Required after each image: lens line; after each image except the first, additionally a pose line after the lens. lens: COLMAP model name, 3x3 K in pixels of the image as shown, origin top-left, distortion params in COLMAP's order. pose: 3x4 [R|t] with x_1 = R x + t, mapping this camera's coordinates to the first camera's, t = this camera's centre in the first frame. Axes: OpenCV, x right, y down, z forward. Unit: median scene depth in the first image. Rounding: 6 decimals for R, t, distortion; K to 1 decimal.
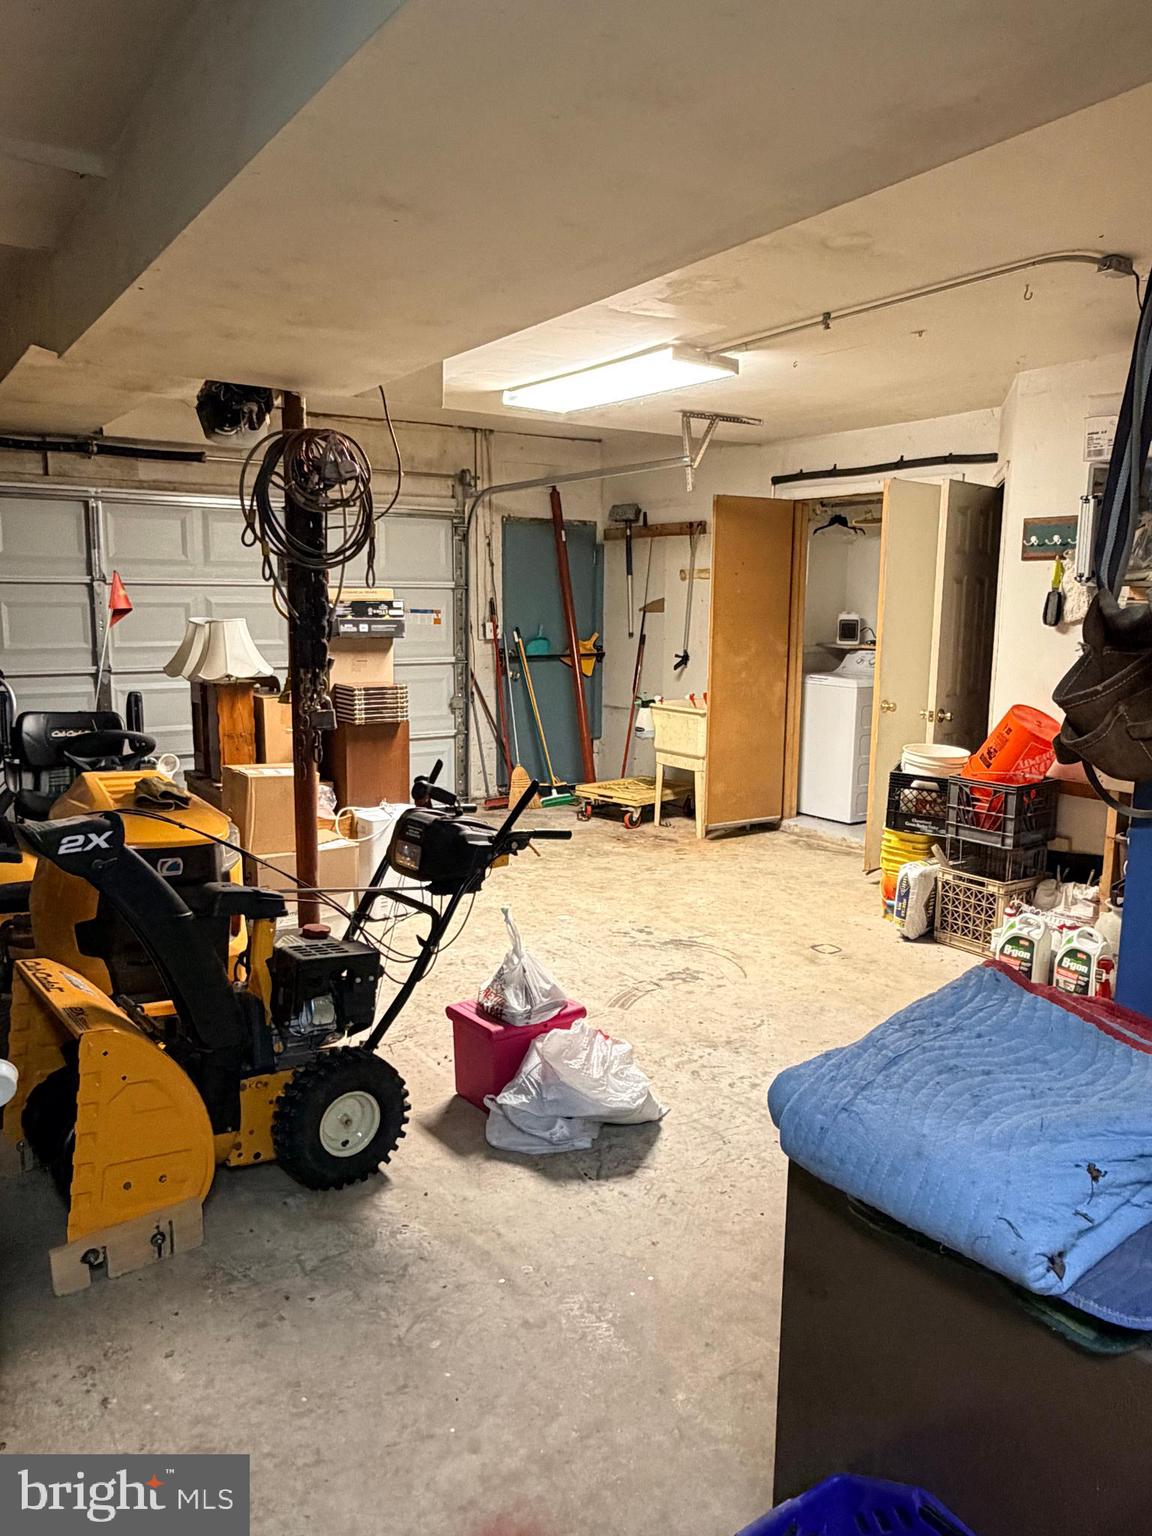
lens RADIAL K [[1077.9, 0, 562.9], [0, 1077.9, 768.7], [0, 0, 1]] dist [0.031106, -0.014603]
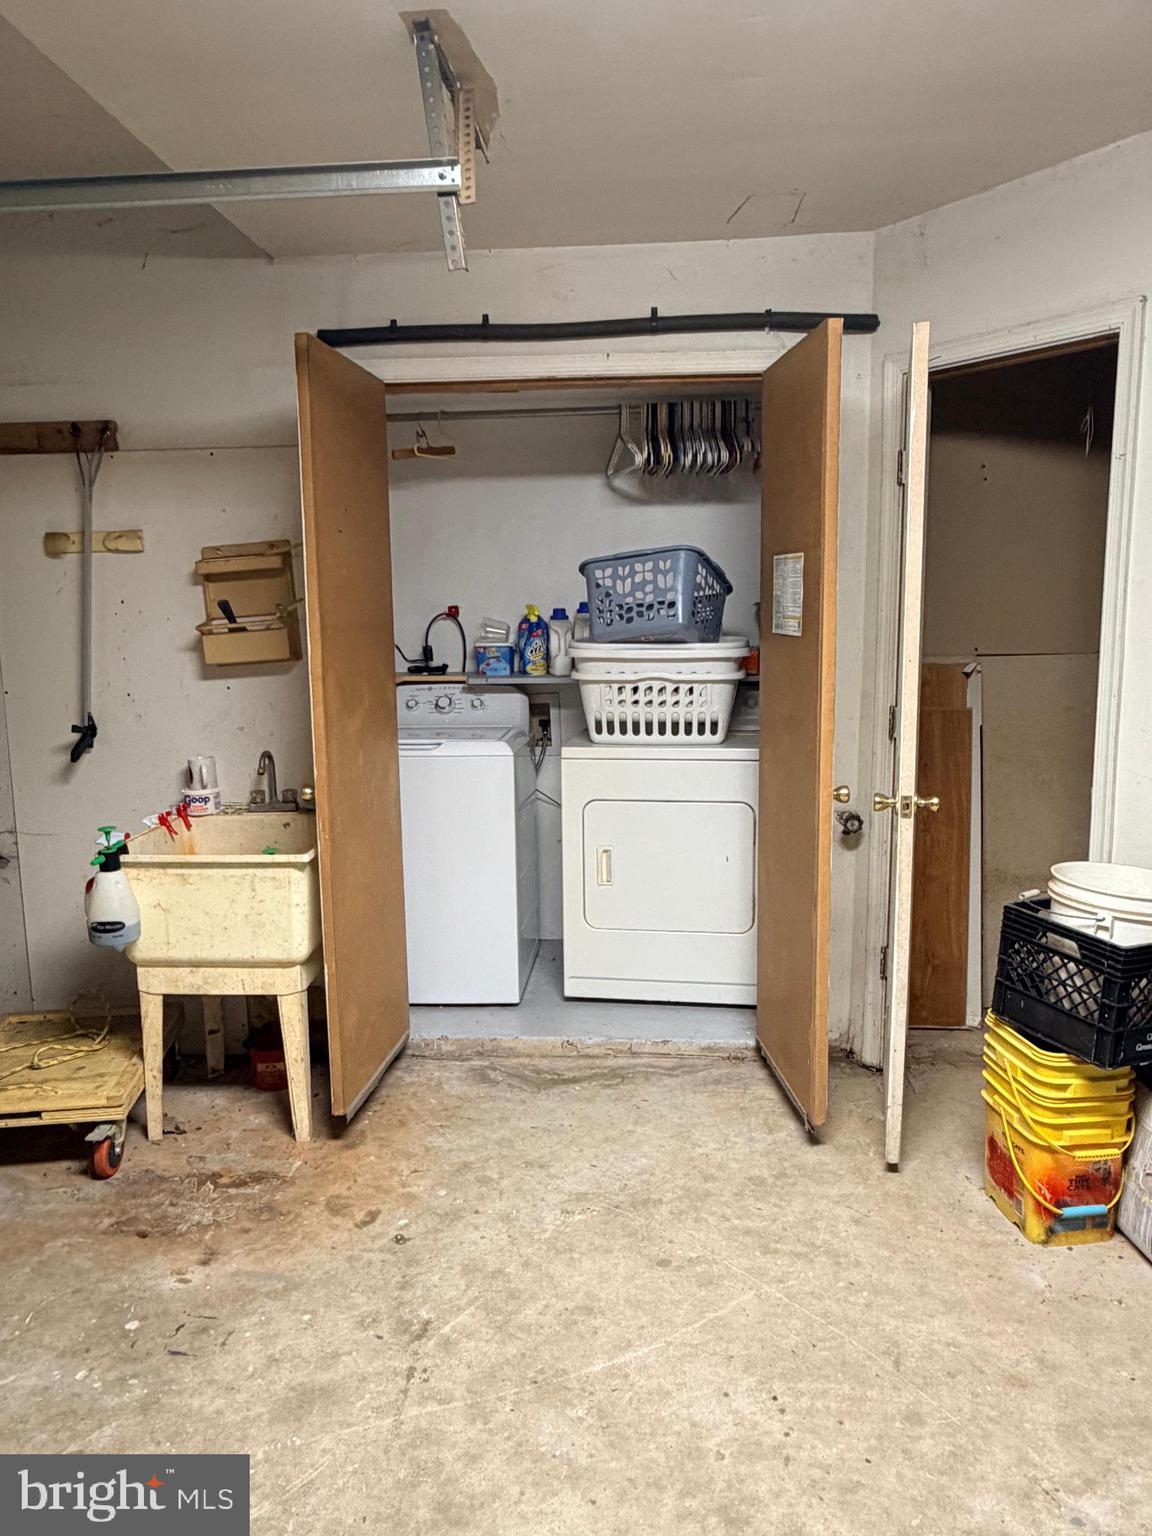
lens RADIAL K [[1077.9, 0, 495.0], [0, 1077.9, 749.8], [0, 0, 1]] dist [0.031106, -0.014603]
pose [[0.616932, -0.126993, 0.776703, -0.162681], [0.149666, 0.987817, 0.042632, -0.111574], [-0.772655, 0.089945, 0.628422, 0.742245]]
